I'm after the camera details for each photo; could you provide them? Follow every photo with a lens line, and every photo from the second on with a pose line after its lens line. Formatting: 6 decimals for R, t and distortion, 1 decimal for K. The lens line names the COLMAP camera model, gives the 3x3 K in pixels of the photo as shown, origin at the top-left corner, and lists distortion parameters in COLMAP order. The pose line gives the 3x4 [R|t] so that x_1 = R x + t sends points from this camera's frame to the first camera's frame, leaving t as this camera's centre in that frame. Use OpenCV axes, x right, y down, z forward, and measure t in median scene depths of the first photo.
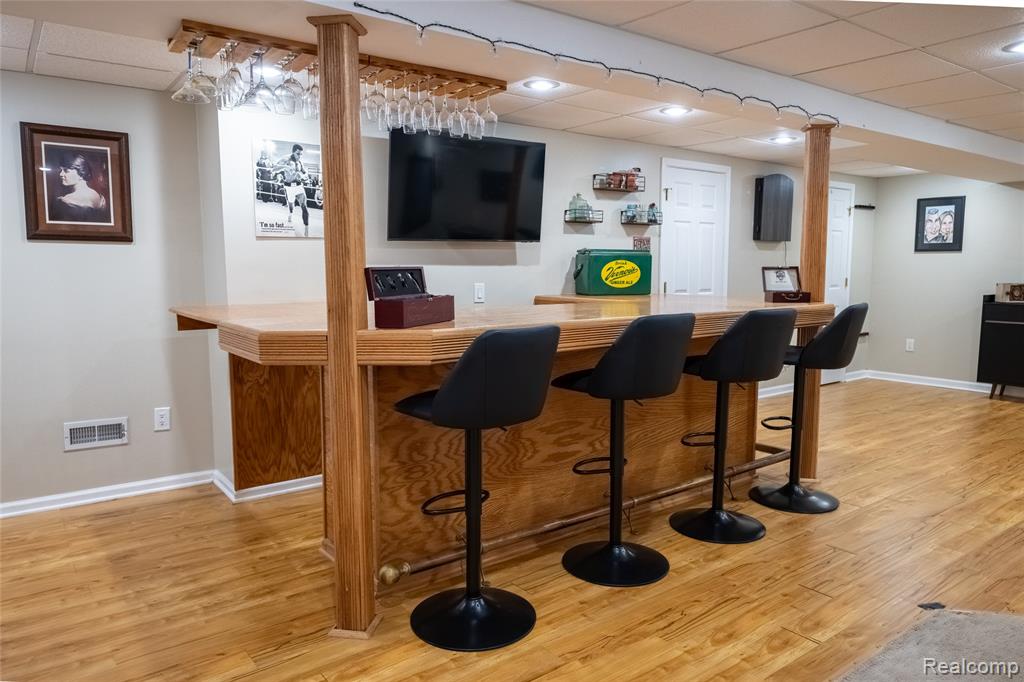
lens RADIAL K [[699.4, 0, 511.7], [0, 699.4, 337.3], [0, 0, 1]] dist [-0.004197, -0.000241]
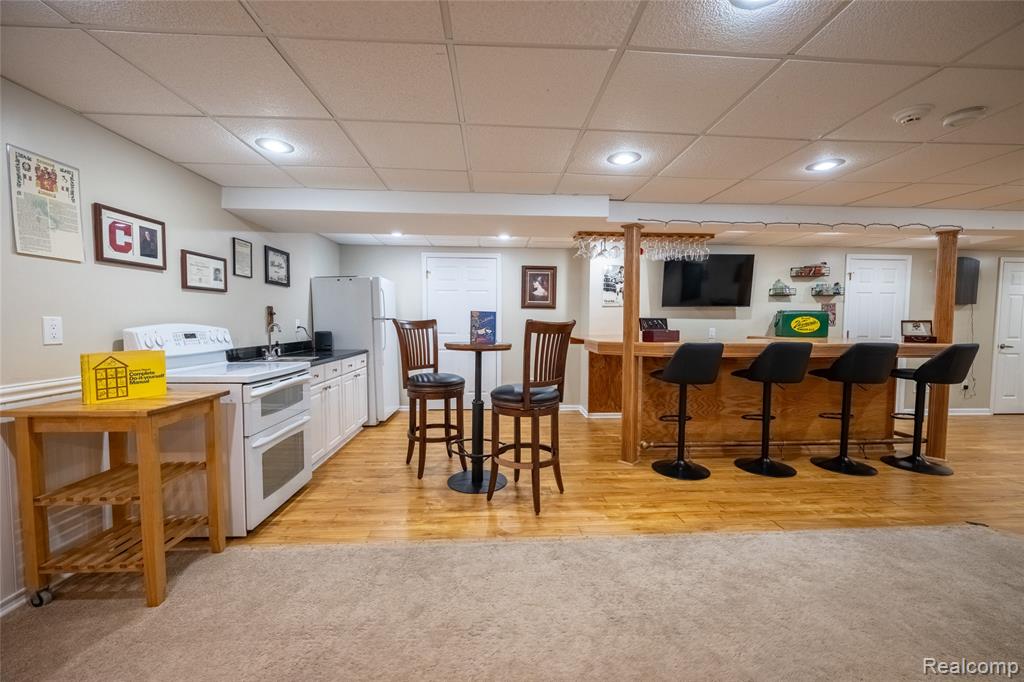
lens RADIAL K [[410.3, 0, 513.1], [0, 410.3, 340.4], [0, 0, 1]] dist [0.000904, 0.000035]
pose [[0.835516, 0.033677, -0.548434, 0.156433], [-0.064494, 0.997231, -0.037018, 0.045745], [0.545669, 0.066299, 0.835374, -0.336994]]
